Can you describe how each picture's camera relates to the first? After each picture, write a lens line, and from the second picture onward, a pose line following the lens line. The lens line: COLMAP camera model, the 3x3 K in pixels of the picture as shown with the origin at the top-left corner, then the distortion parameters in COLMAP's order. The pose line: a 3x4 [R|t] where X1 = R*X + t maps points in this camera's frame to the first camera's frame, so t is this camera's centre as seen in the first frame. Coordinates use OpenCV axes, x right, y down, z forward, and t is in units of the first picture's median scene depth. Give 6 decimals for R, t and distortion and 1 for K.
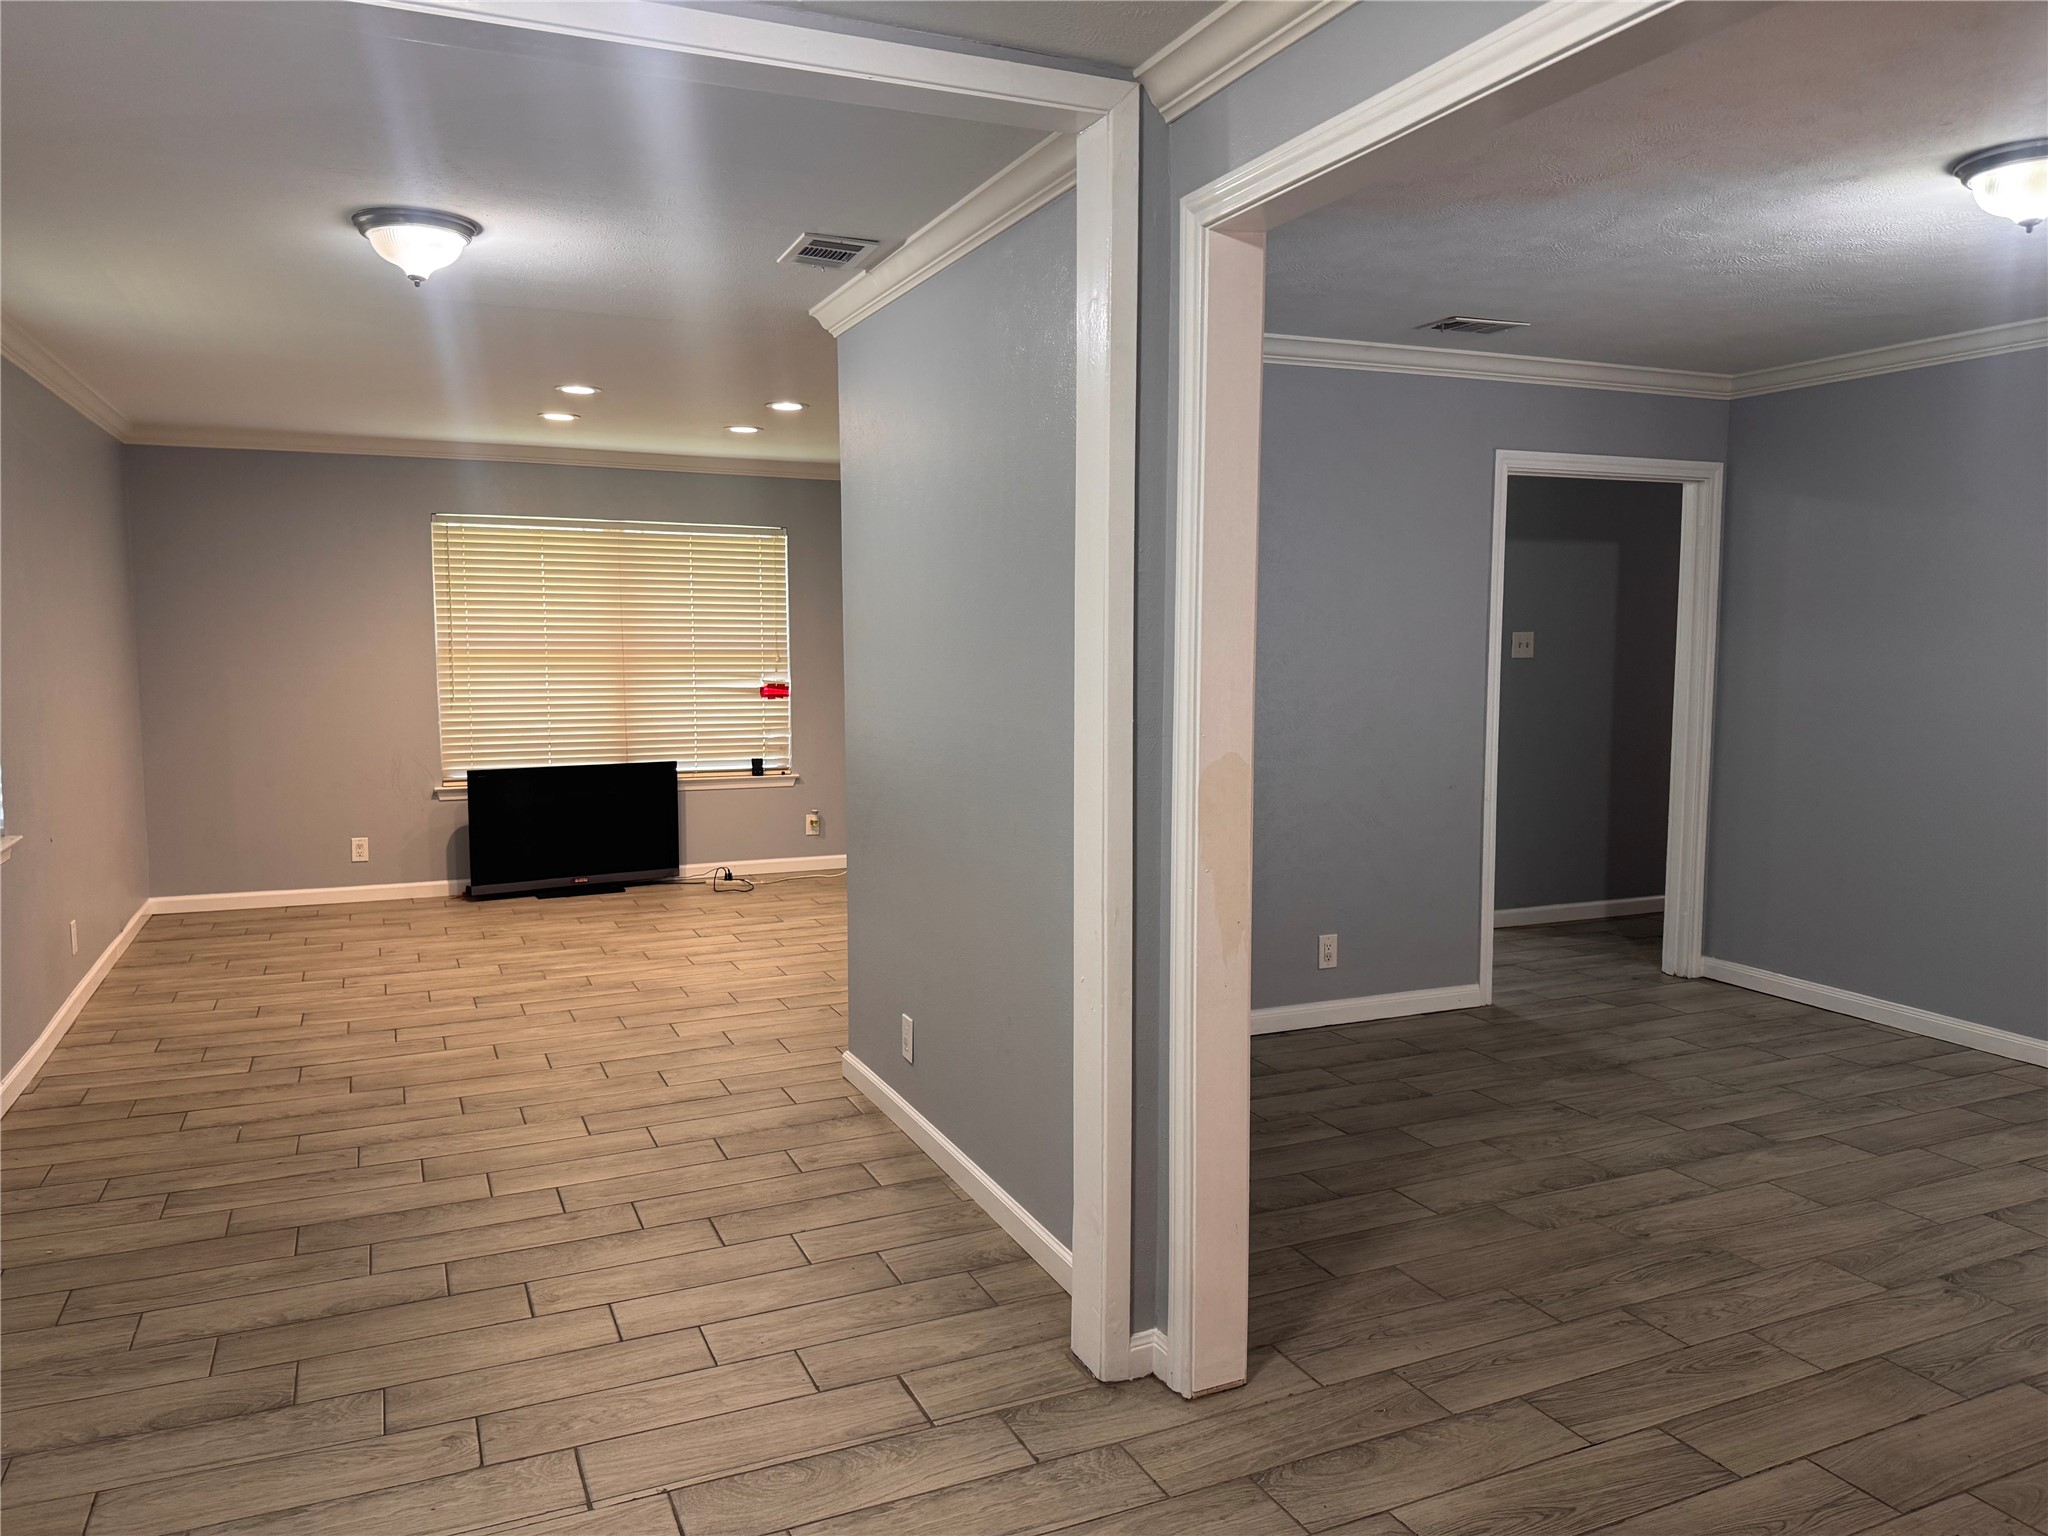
lens RADIAL K [[1437.9, 0, 1026.3], [0, 1437.9, 774.9], [0, 0, 1]] dist [0.026575, -0.041839]
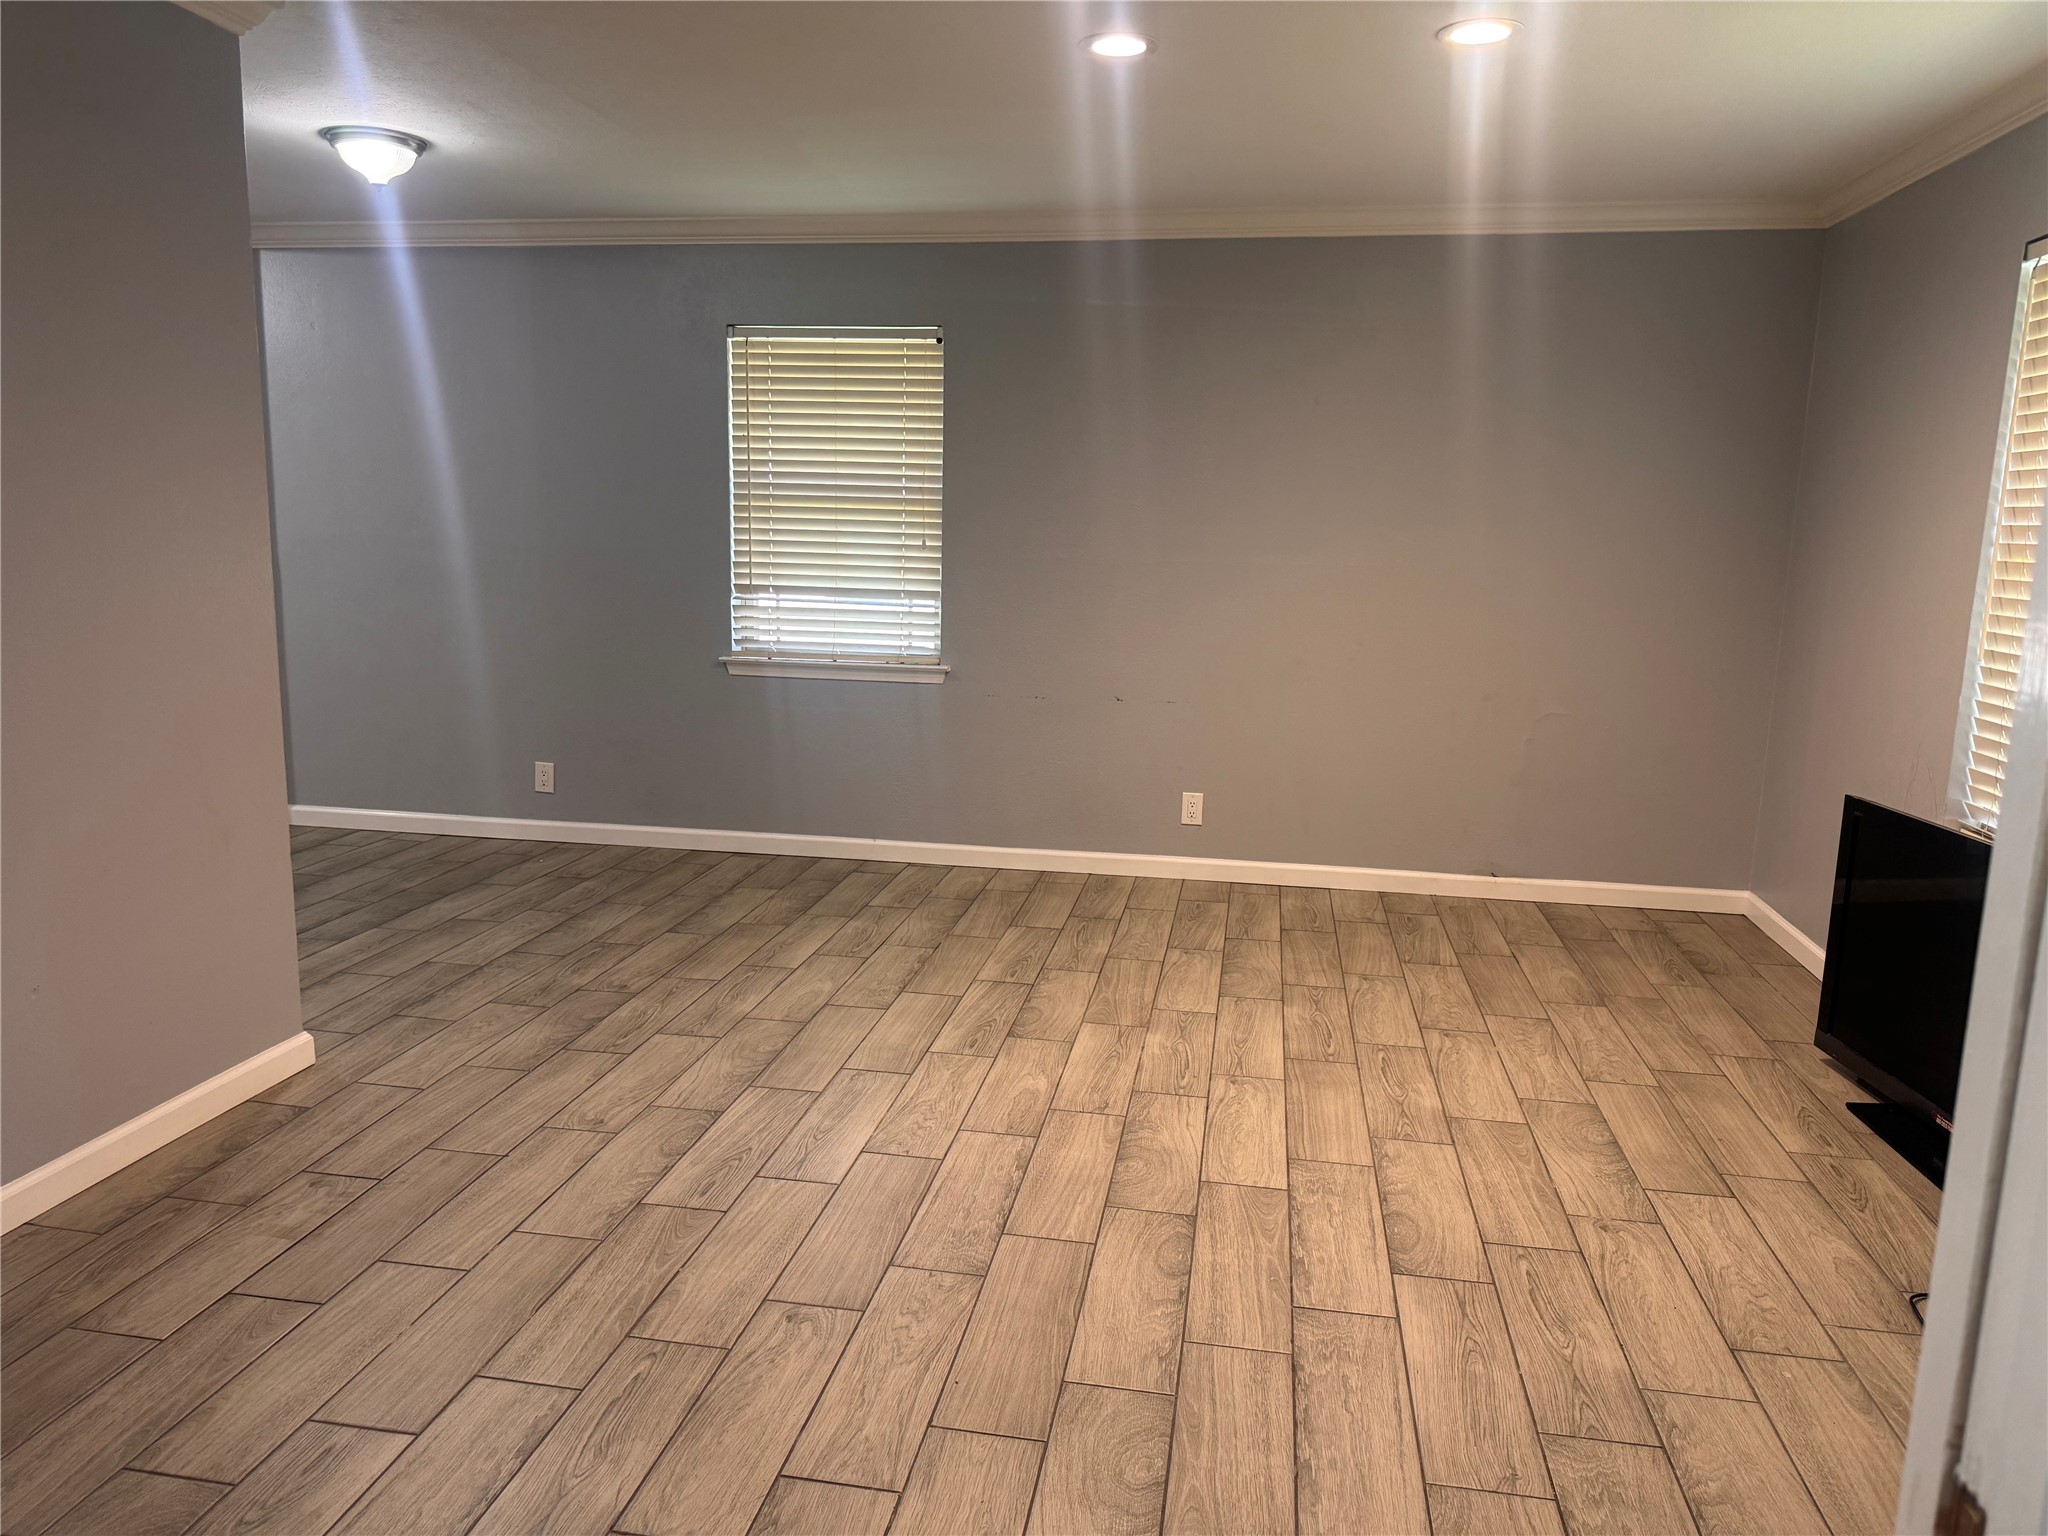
lens RADIAL K [[1422.1, 0, 1024.0], [0, 1422.1, 768.0], [0, 0, 1]] dist [0.161728, -0.274527]
pose [[-0.560770, 0.126166, -0.818303, 0.277437], [-0.104467, 0.969642, 0.221090, -0.153191], [0.821355, 0.209466, -0.530566, 1.732140]]
